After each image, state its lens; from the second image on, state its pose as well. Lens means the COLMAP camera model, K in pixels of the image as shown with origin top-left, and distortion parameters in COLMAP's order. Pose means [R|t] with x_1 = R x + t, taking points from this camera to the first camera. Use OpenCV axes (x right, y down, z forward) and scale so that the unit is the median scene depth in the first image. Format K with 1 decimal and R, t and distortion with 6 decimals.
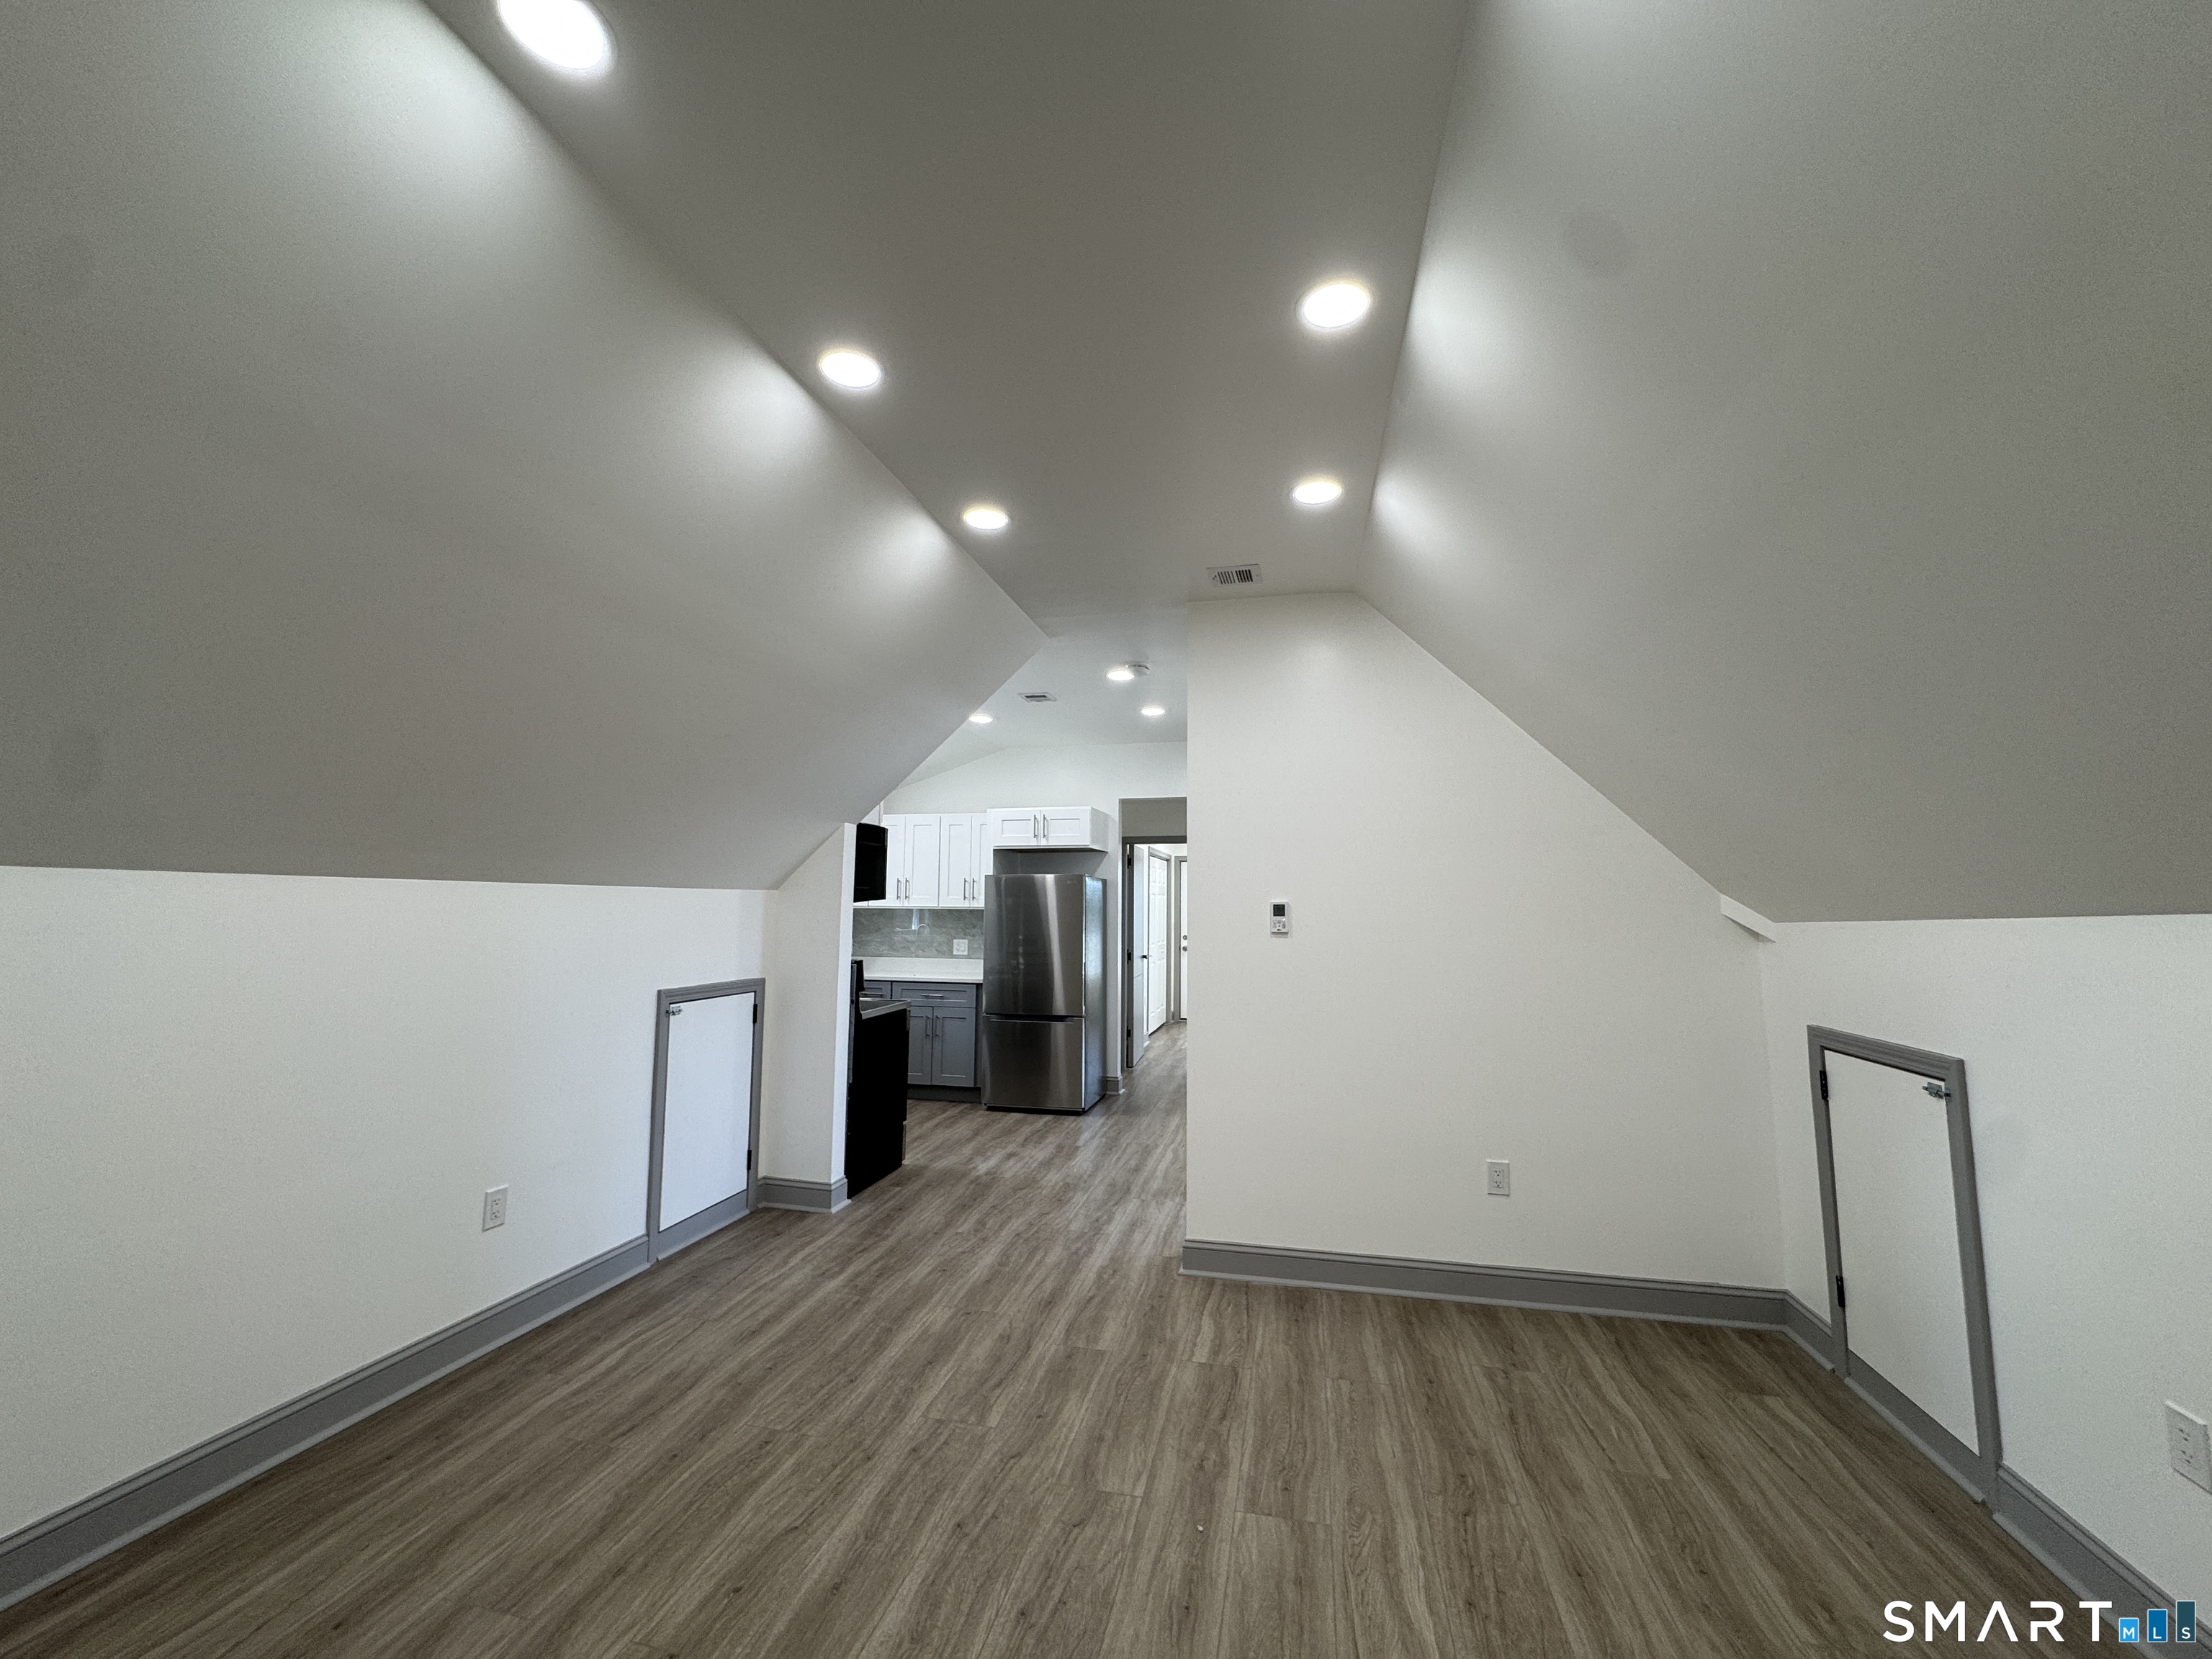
lens RADIAL K [[882.5, 0, 1106.0], [0, 882.5, 829.5], [0, 0, 1]] dist [-0.005157, 0.000024]
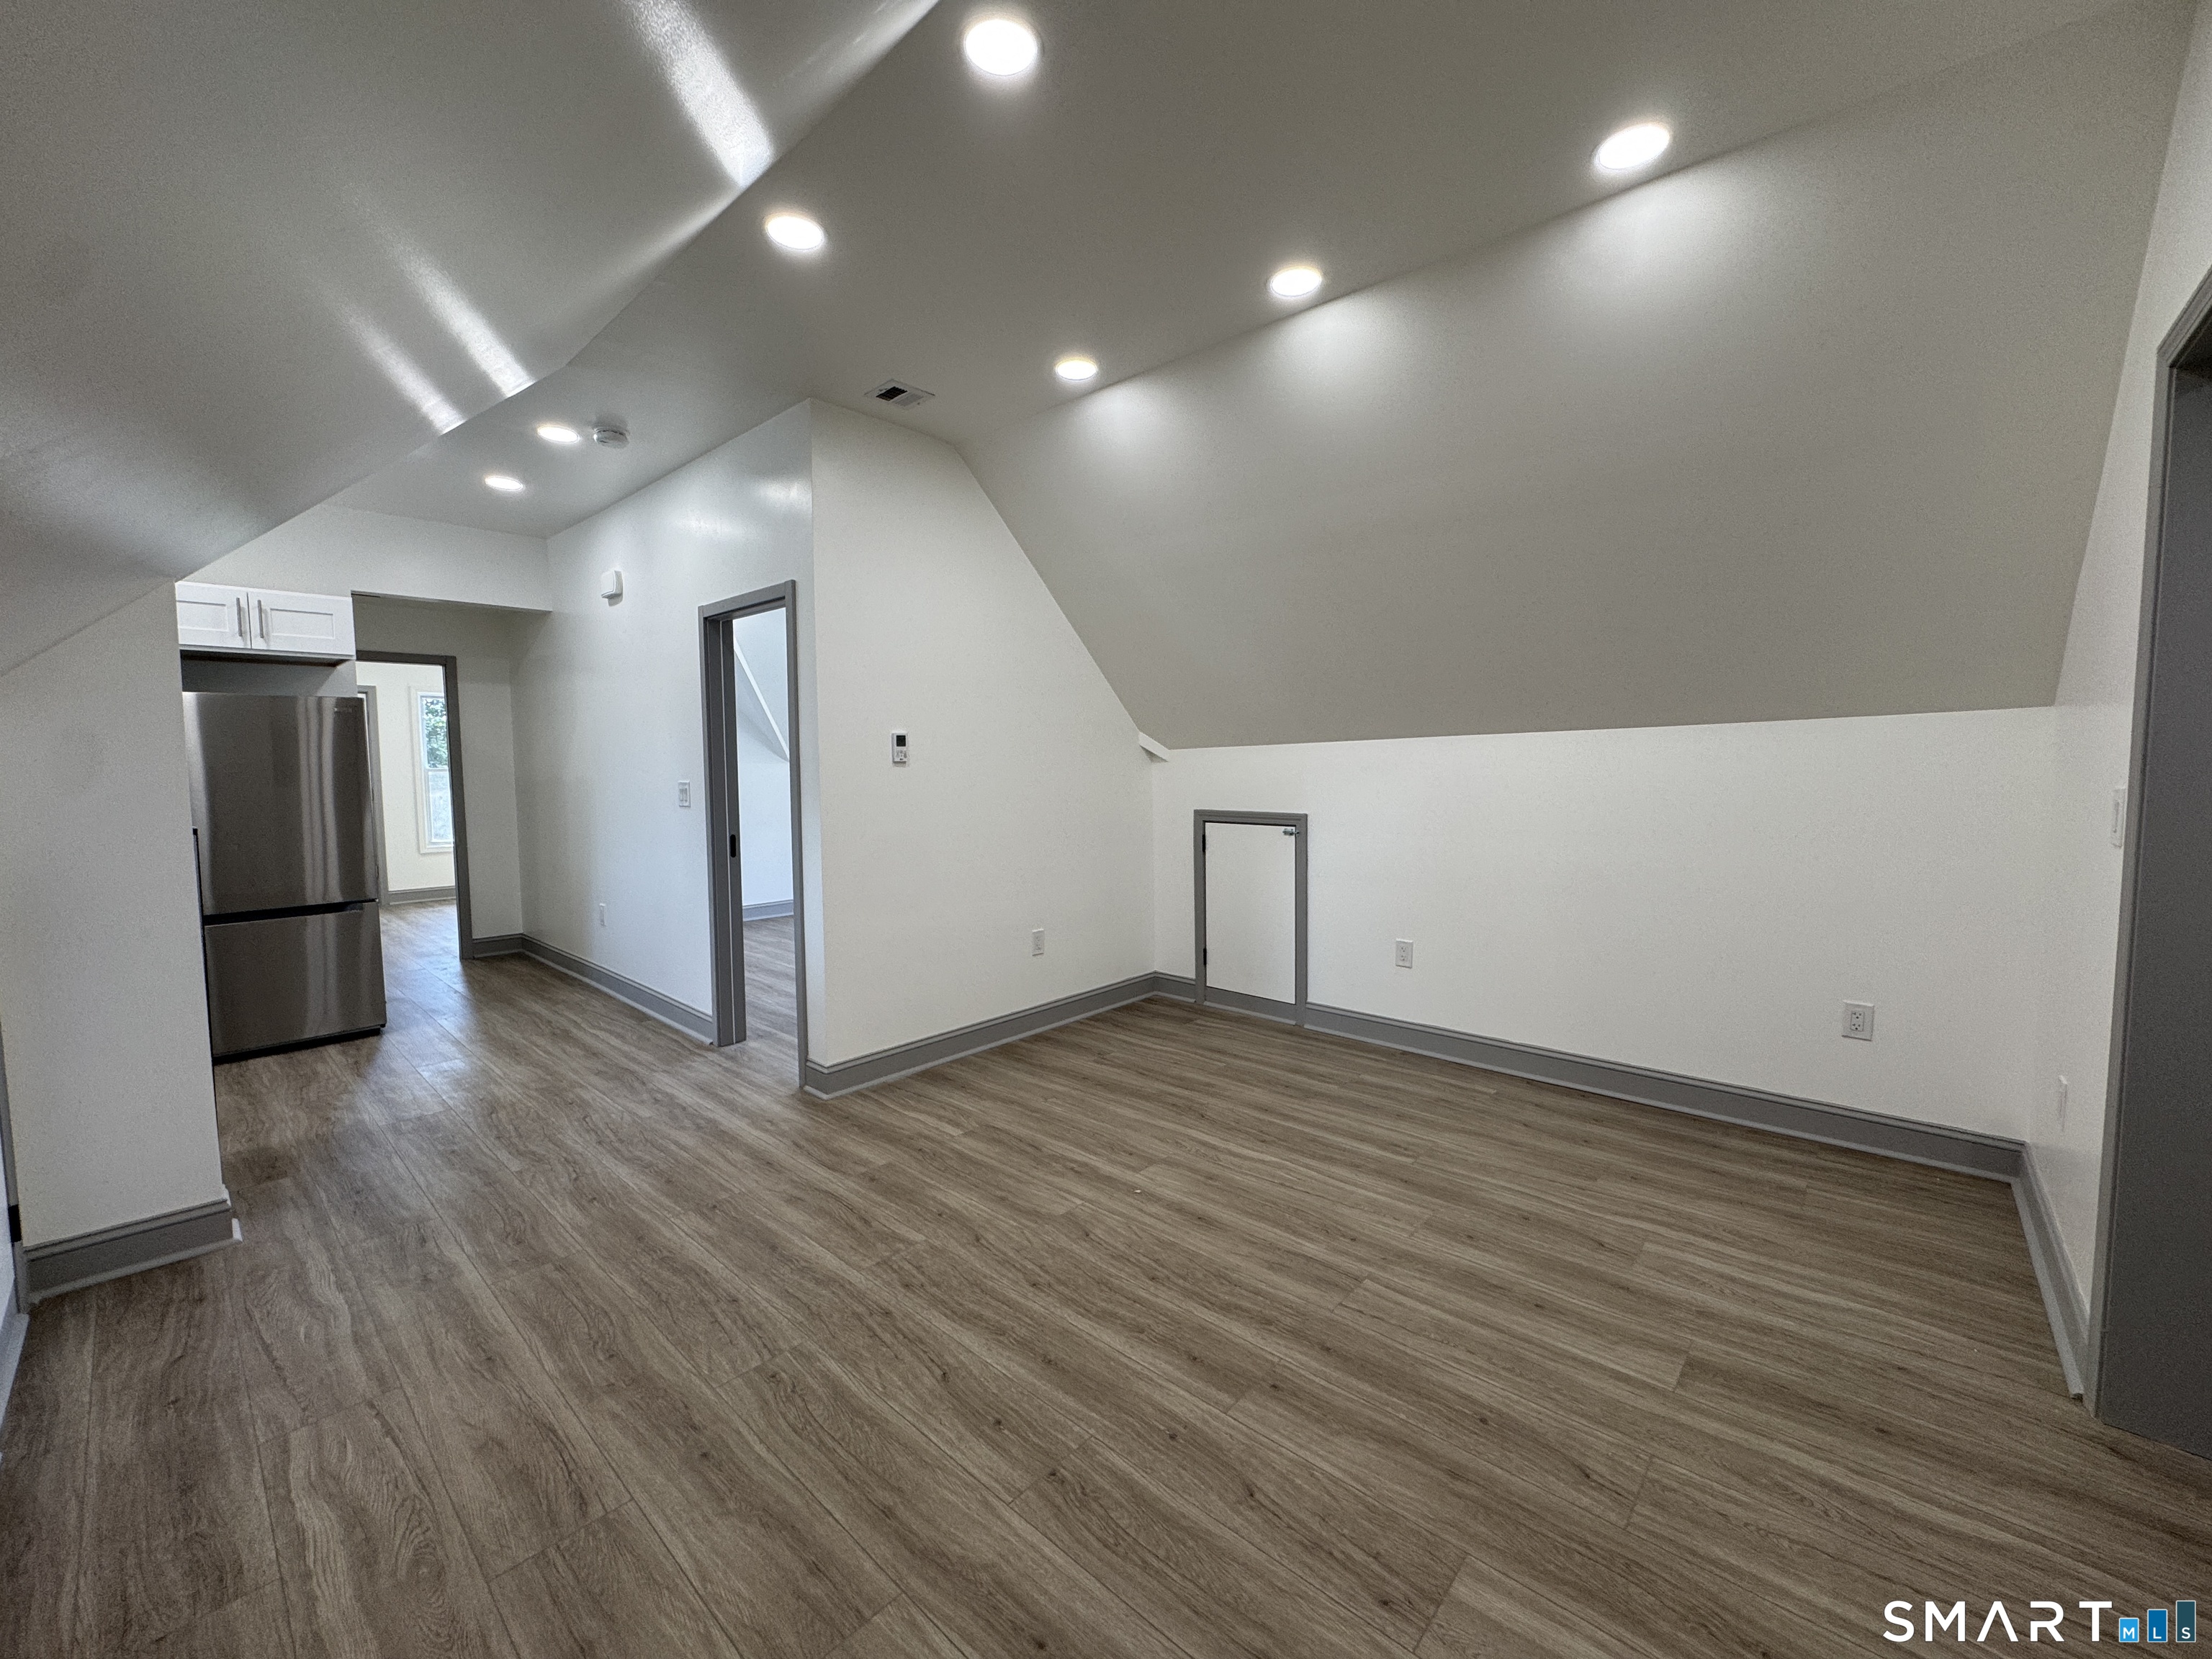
lens RADIAL K [[882.5, 0, 1106.0], [0, 882.5, 829.5], [0, 0, 1]] dist [-0.005157, 0.000024]
pose [[0.492148, -0.078421, 0.866972, -0.675898], [-0.066702, 0.989609, 0.127378, 0.050908], [-0.867952, -0.120518, 0.481803, 0.298103]]
